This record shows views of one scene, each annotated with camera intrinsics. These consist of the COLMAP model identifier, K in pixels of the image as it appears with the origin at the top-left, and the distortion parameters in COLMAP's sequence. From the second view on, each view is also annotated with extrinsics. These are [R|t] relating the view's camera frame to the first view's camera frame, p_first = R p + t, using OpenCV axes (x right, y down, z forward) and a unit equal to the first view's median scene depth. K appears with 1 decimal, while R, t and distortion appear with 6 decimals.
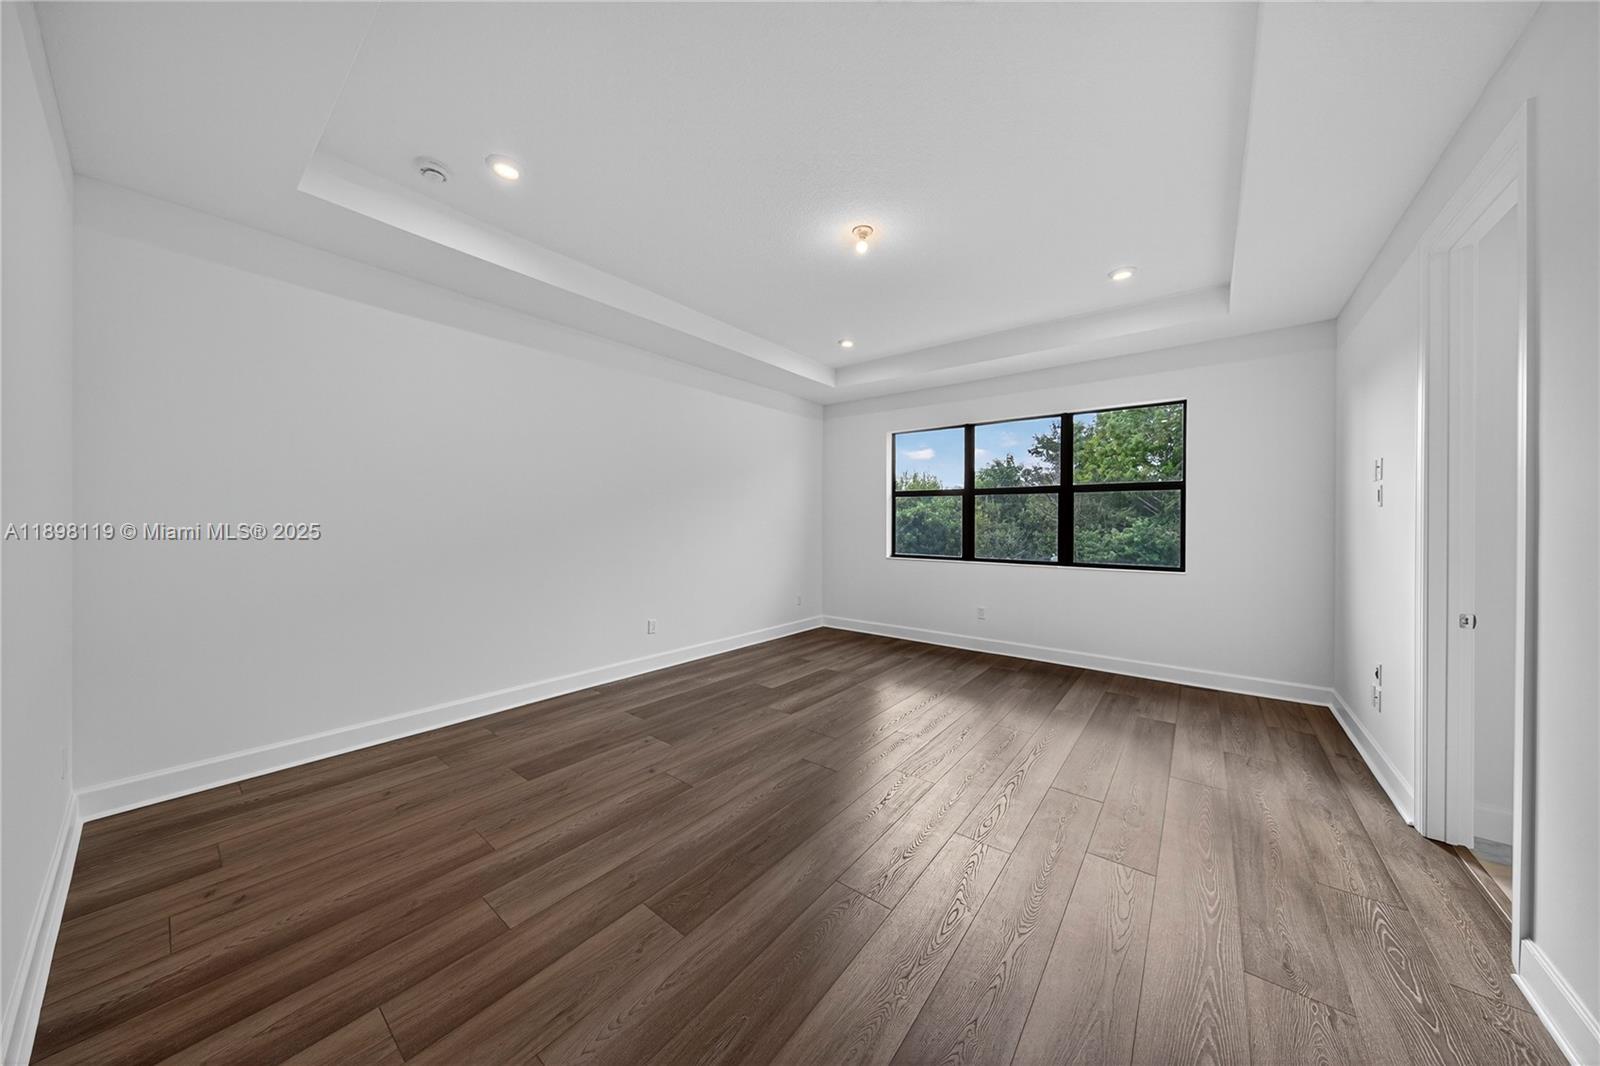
lens RADIAL K [[517.5, 0, 802.4], [0, 517.5, 525.8], [0, 0, 1]] dist [0.001264, 0.000001]
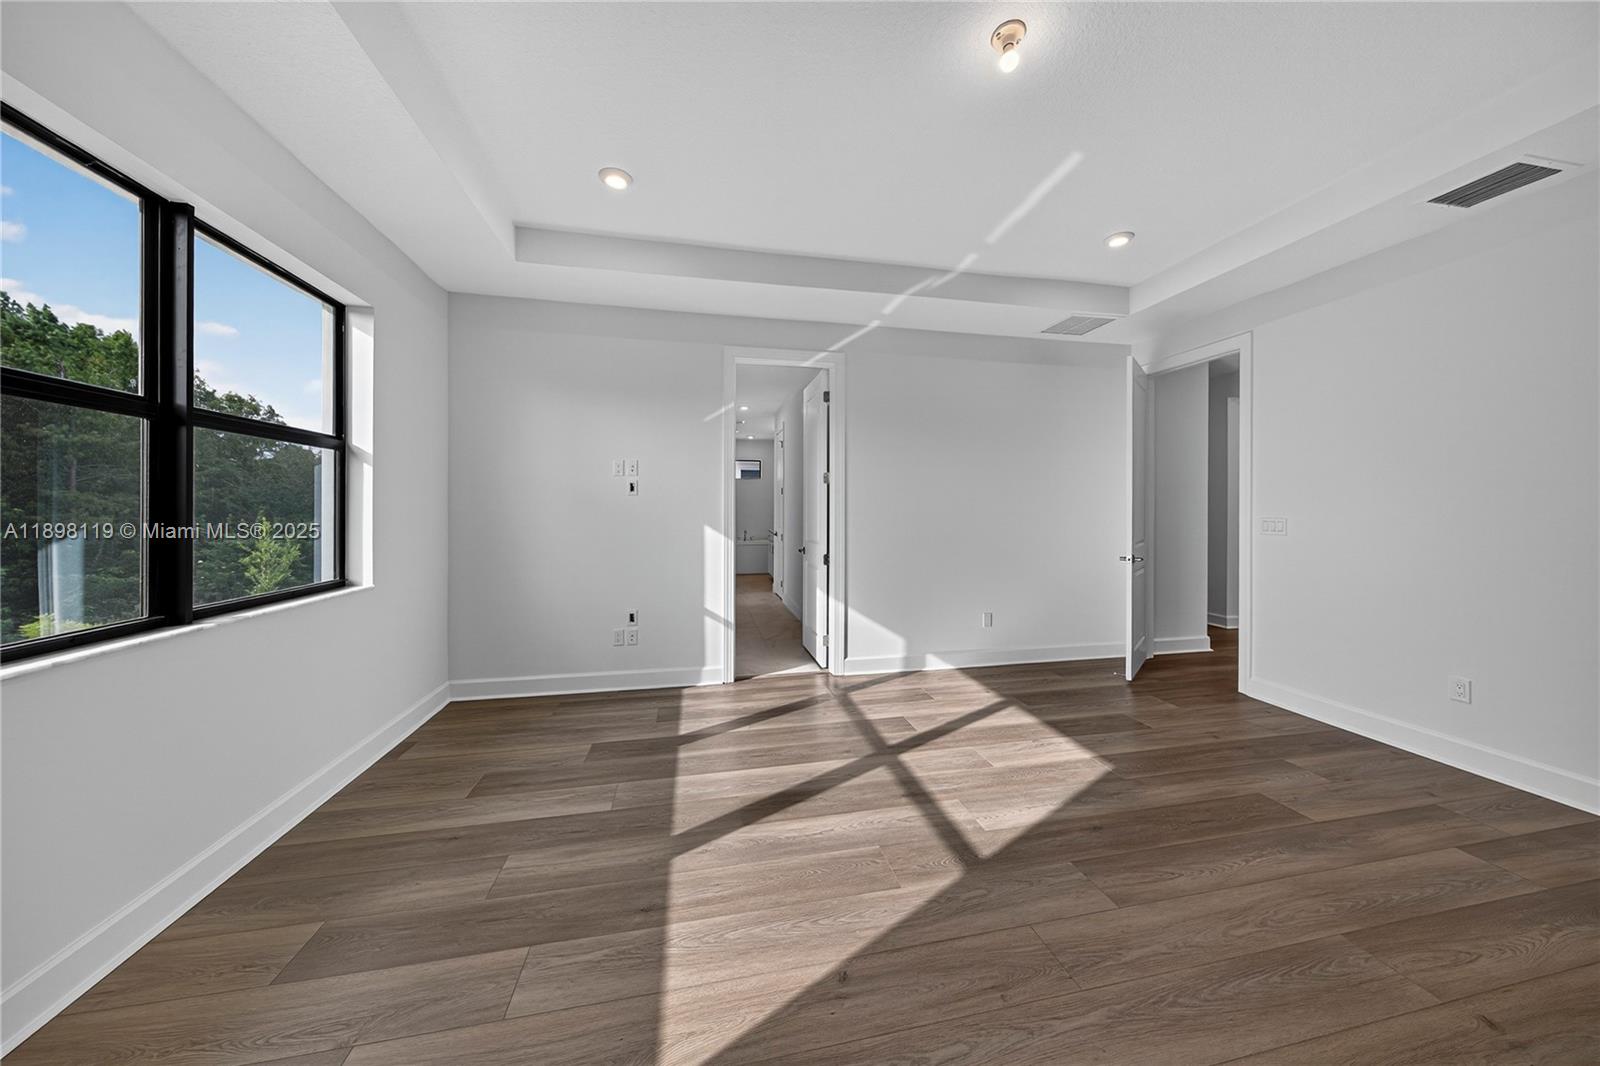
lens RADIAL K [[517.5, 0, 802.4], [0, 517.5, 525.8], [0, 0, 1]] dist [0.001264, 0.000001]
pose [[-0.771322, -0.024151, 0.635986, -0.091259], [0.001614, 0.999202, 0.039901, -0.008343], [-0.636443, 0.031804, -0.770668, 1.780905]]
